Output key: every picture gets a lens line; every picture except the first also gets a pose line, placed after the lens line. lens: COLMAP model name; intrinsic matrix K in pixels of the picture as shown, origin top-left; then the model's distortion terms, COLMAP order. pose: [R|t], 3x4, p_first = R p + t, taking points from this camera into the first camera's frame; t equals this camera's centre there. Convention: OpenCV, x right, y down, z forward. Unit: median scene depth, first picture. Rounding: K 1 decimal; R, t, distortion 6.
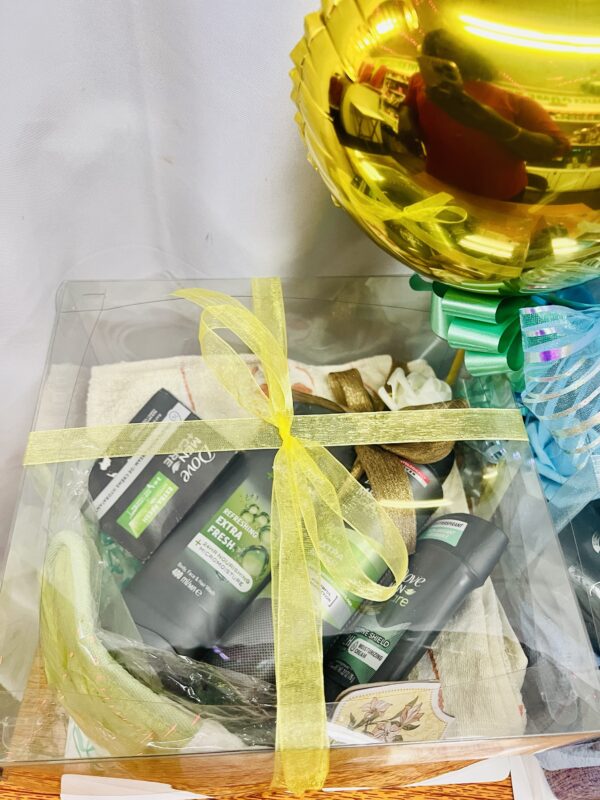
lens RADIAL K [[633.4, 0, 301.3], [0, 633.4, 410.1], [0, 0, 1]] dist [0.104545, -0.086630]
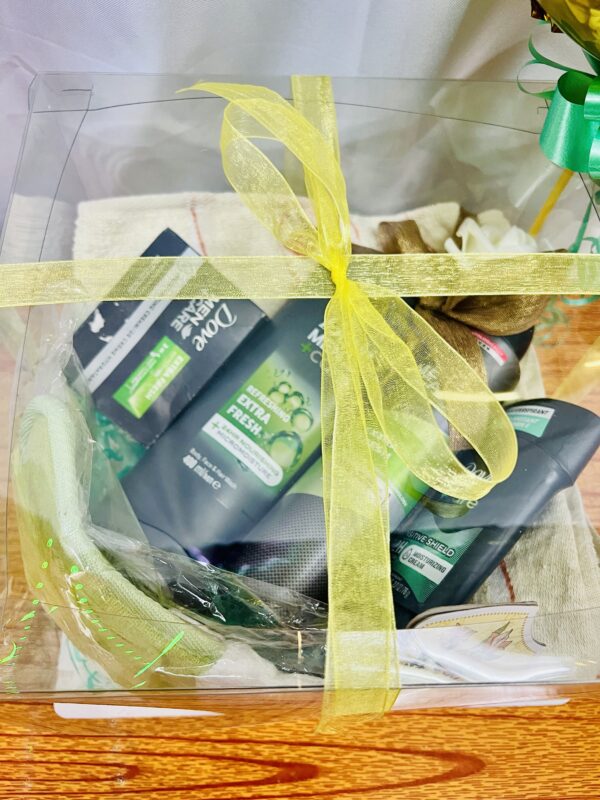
lens RADIAL K [[633.4, 0, 301.3], [0, 633.4, 410.1], [0, 0, 1]] dist [0.104545, -0.086630]
pose [[0.999578, 0.029037, 0.000147, -0.054108], [-0.028747, 0.988835, 0.146213, 0.068650], [0.004100, -0.146156, 0.989253, 0.212276]]
